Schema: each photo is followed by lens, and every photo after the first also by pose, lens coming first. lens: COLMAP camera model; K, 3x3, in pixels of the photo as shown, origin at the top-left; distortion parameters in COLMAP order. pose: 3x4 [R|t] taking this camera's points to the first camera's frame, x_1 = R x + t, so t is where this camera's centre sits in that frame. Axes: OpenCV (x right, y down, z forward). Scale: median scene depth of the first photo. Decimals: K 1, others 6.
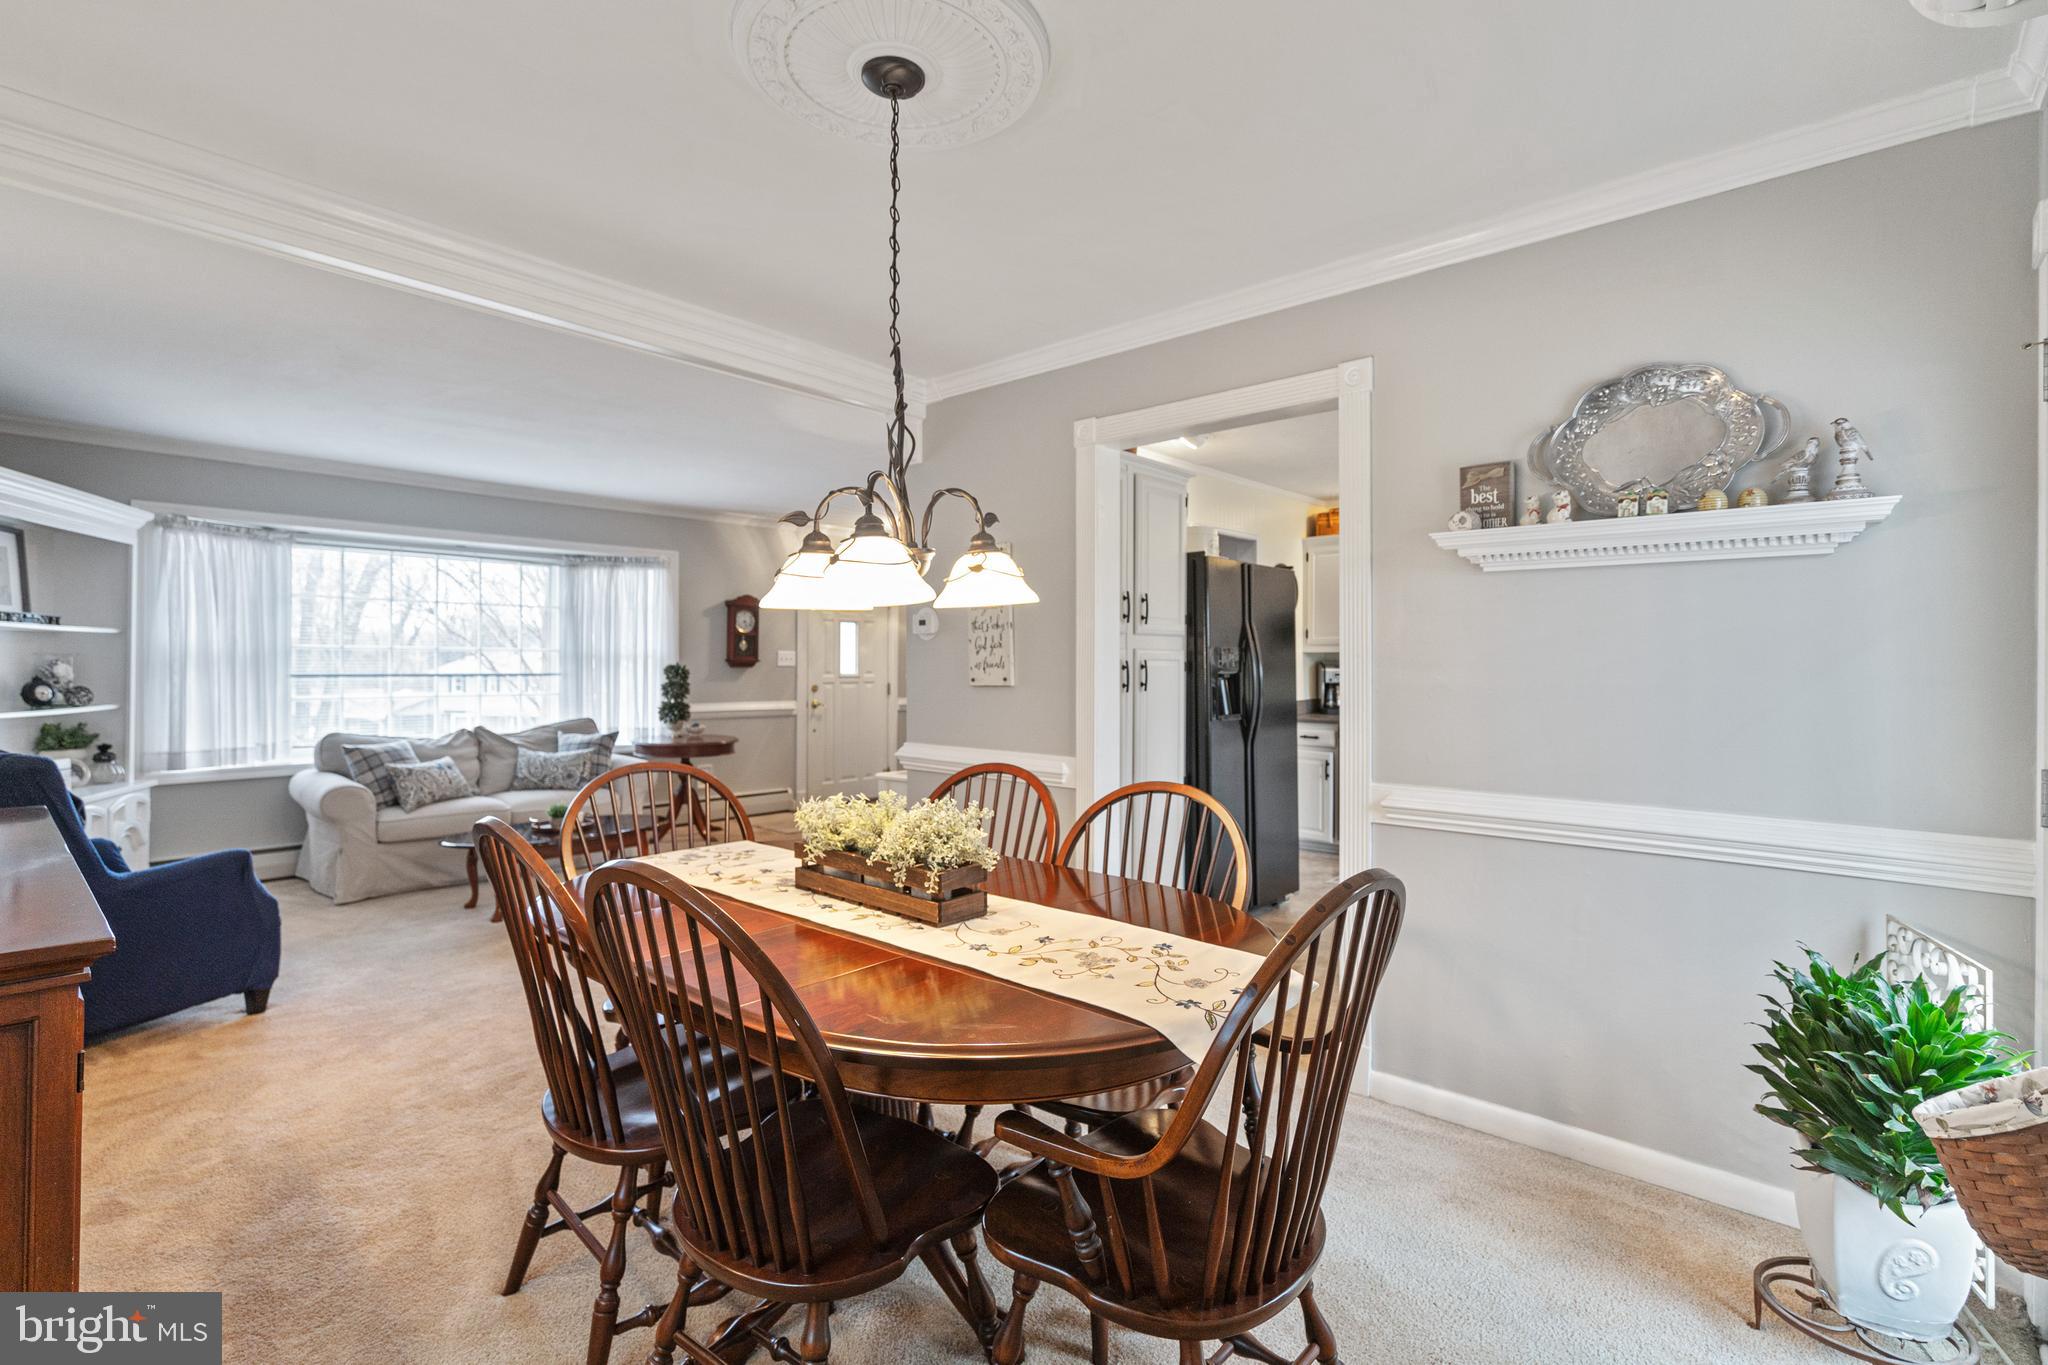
lens RADIAL K [[942.8, 0, 1003.8], [0, 942.8, 665.8], [0, 0, 1]] dist [-0.000708, 0.001702]
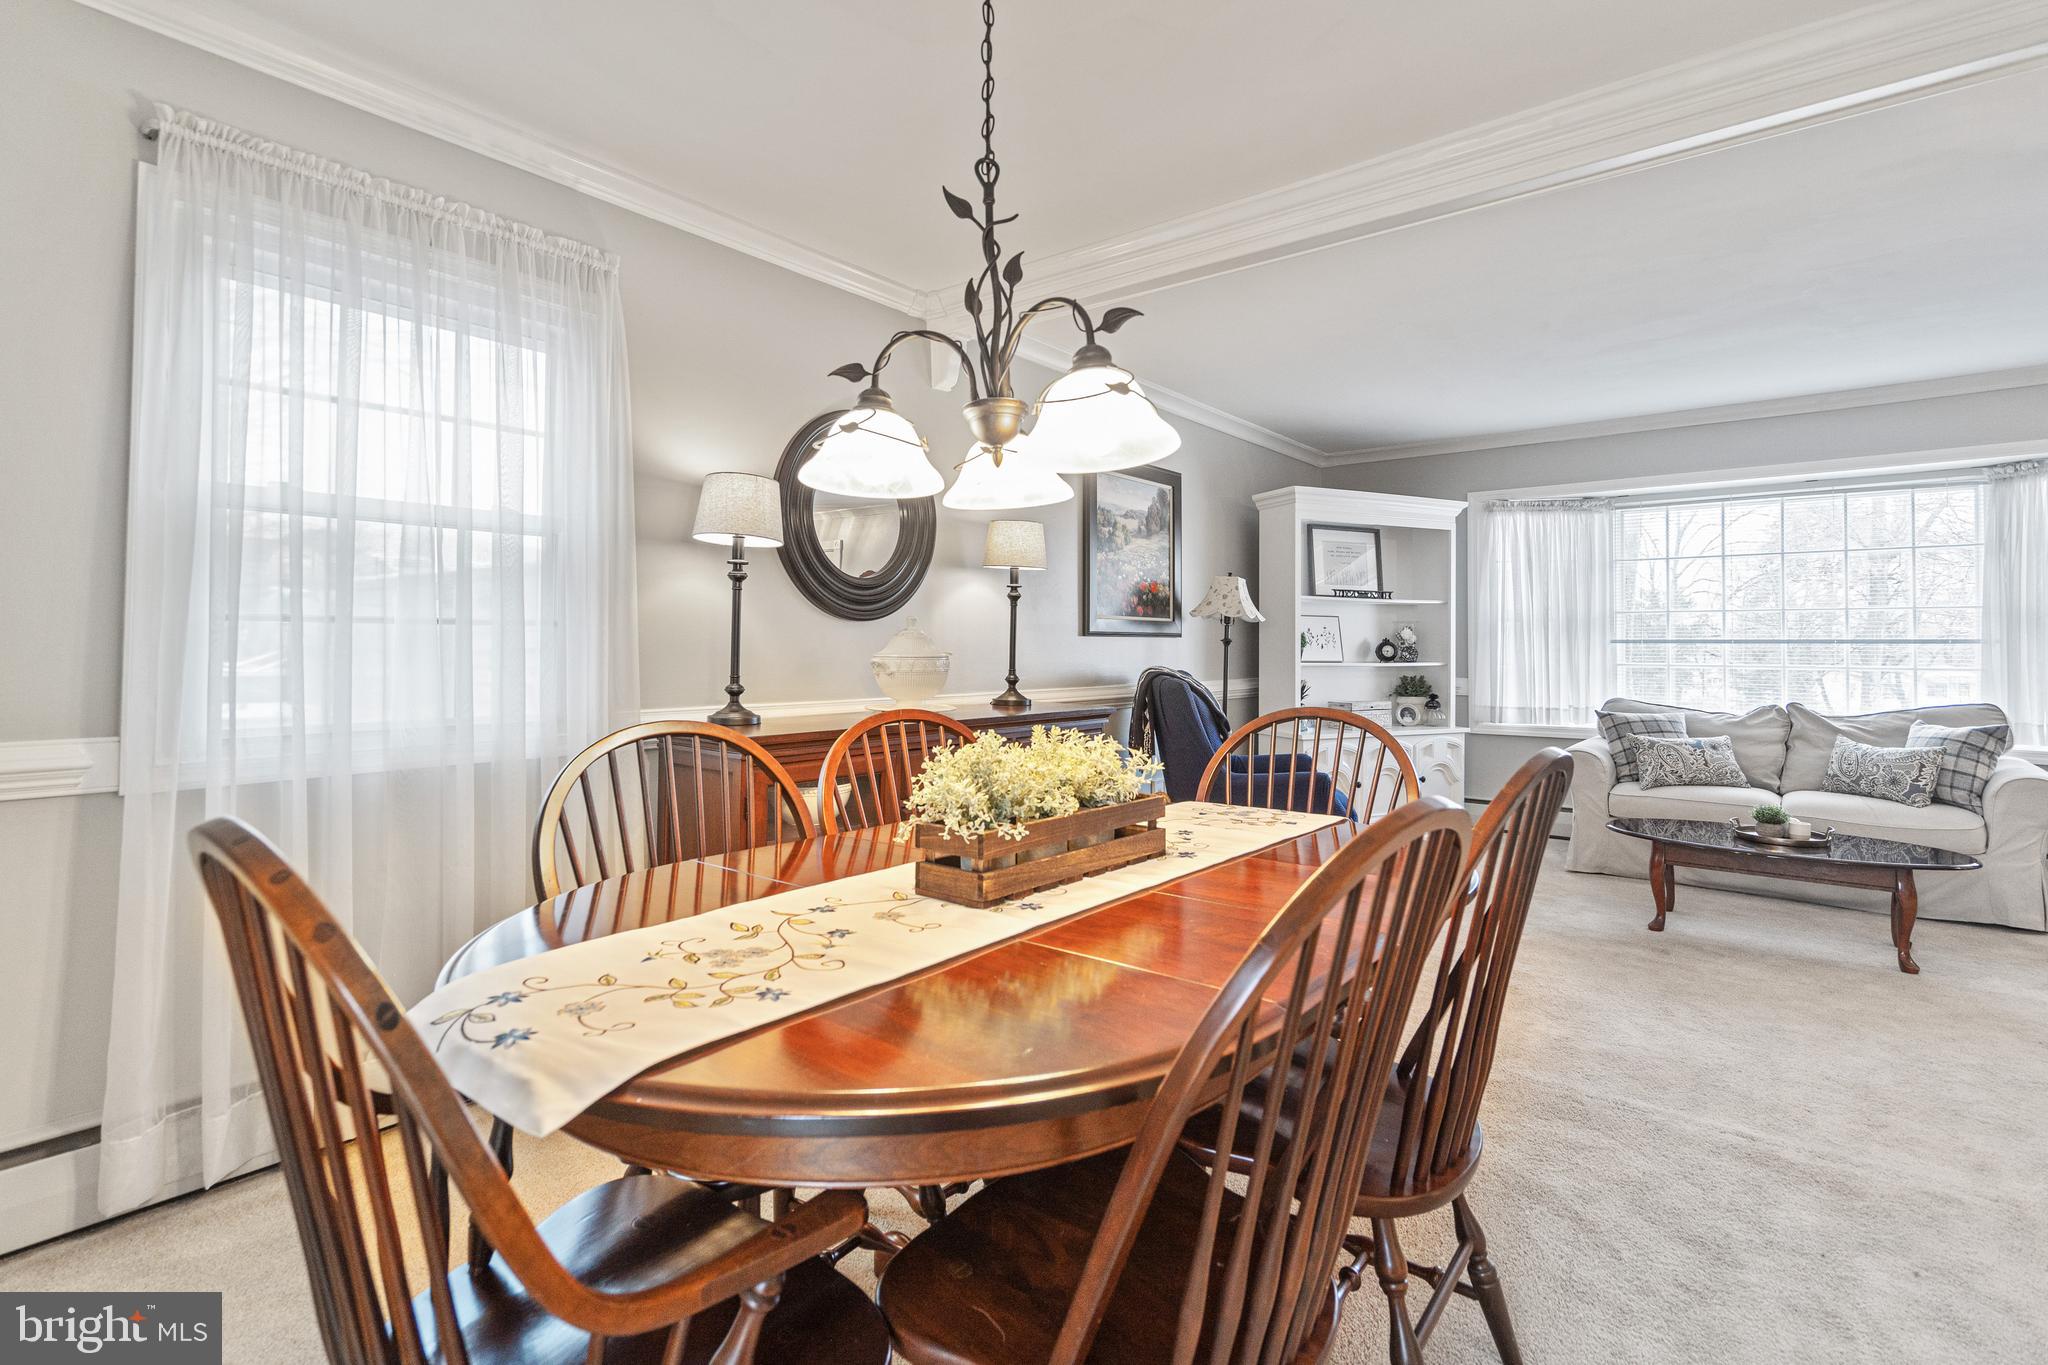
lens RADIAL K [[942.8, 0, 1005.4], [0, 942.8, 641.5], [0, 0, 1]] dist [-0.000708, 0.001702]
pose [[0.041133, -0.009290, -0.999110, 0.231712], [-0.005063, 0.999942, -0.009507, 0.025357], [0.999141, 0.005449, 0.041084, 0.340827]]
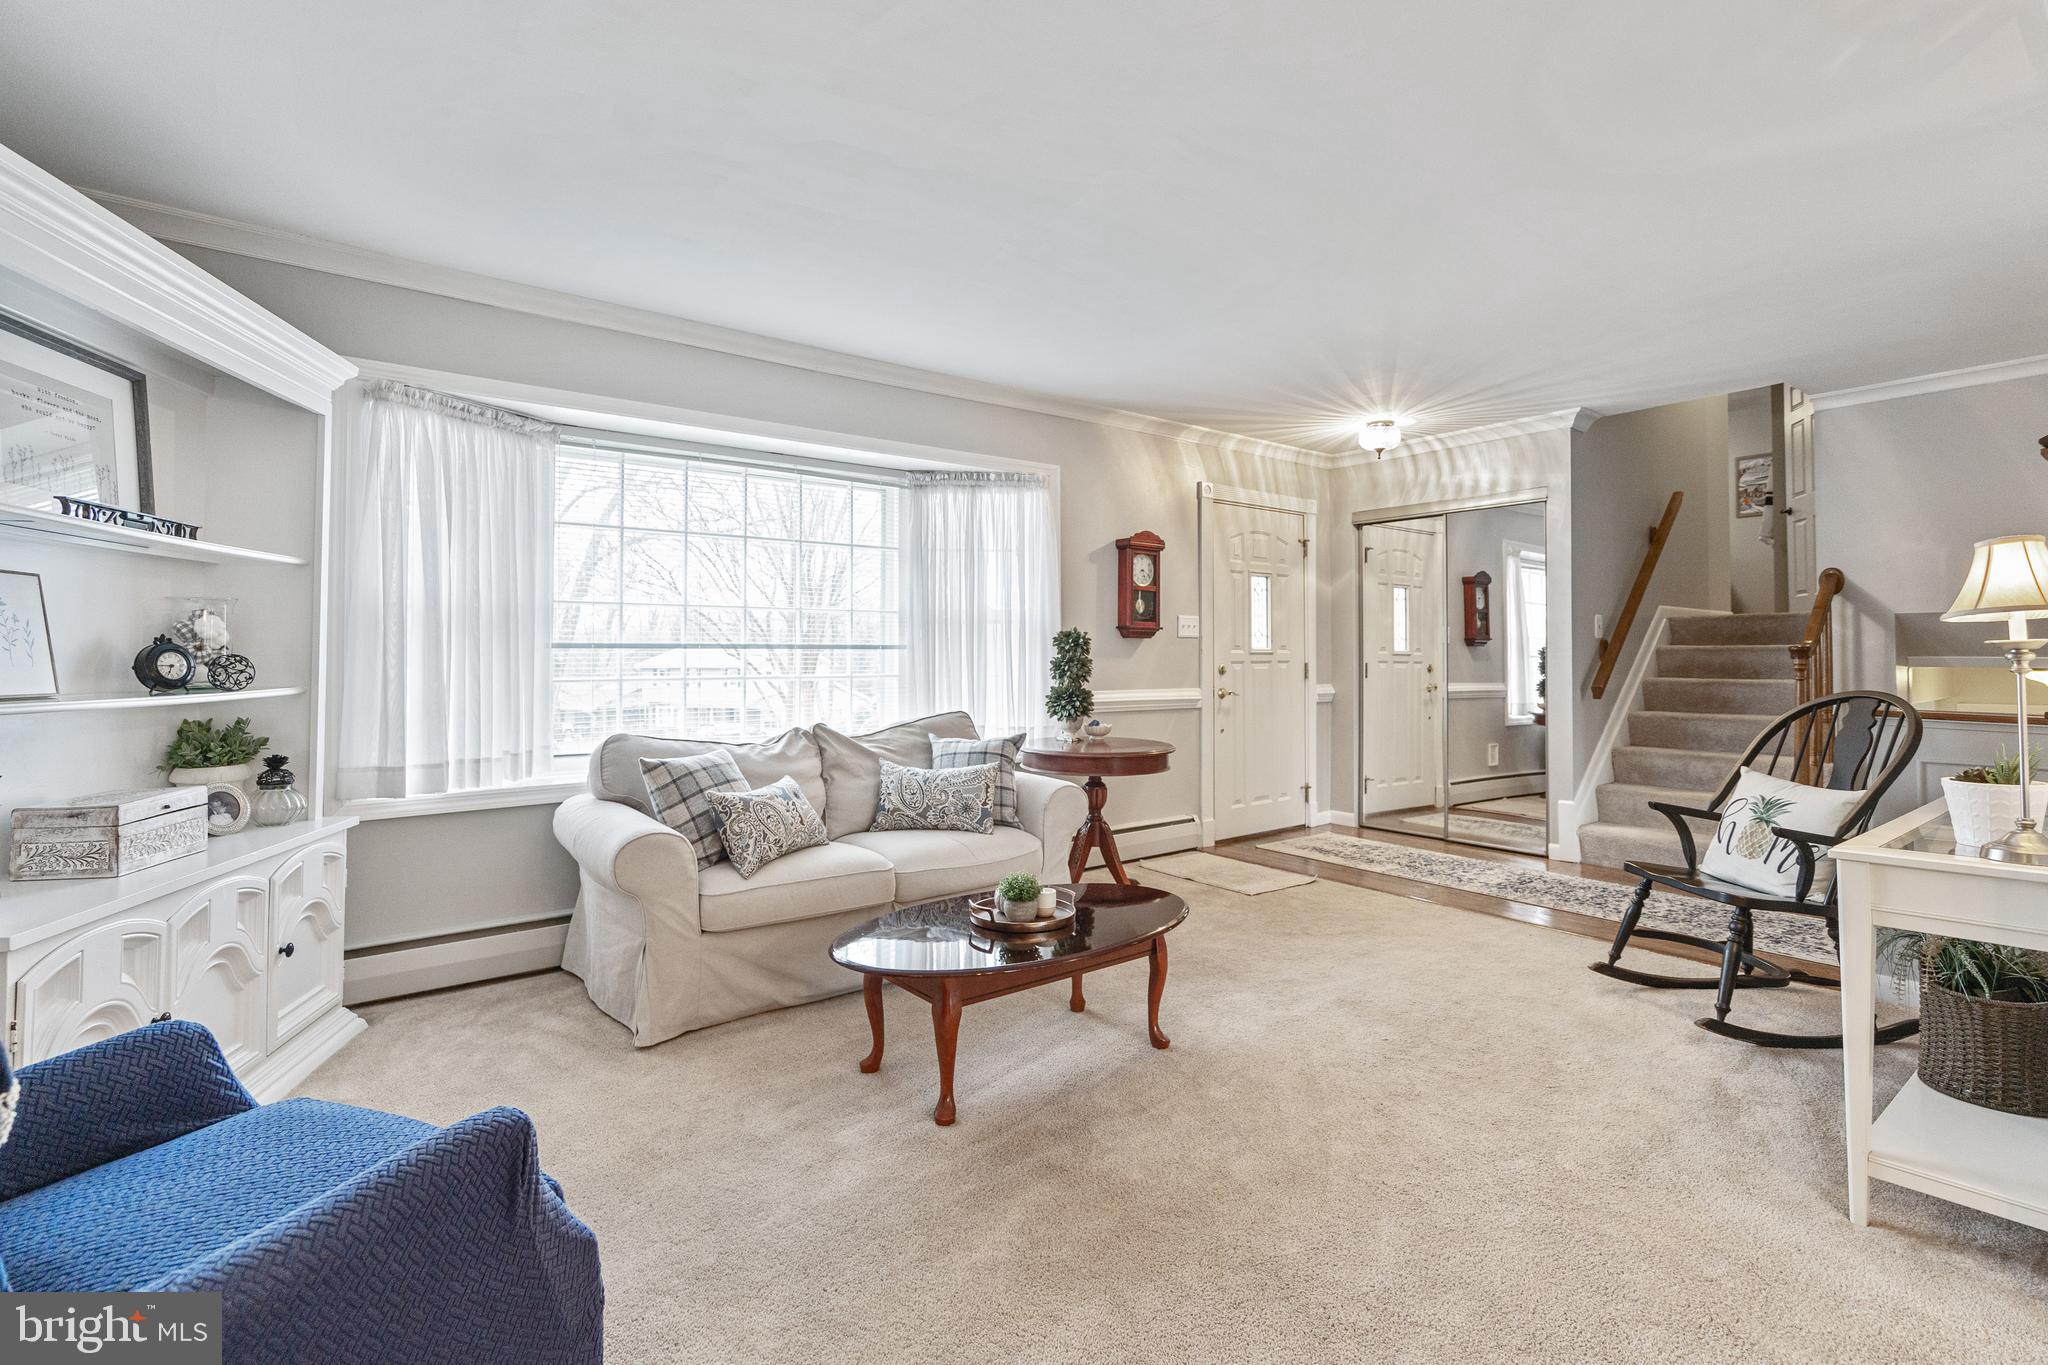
lens RADIAL K [[942.8, 0, 1008.2], [0, 942.8, 638.4], [0, 0, 1]] dist [-0.000708, 0.001702]
pose [[0.986761, -0.007805, -0.161995, -0.366114], [0.004548, 0.999780, -0.020468, 0.021972], [0.162119, 0.019460, 0.986579, 0.440713]]
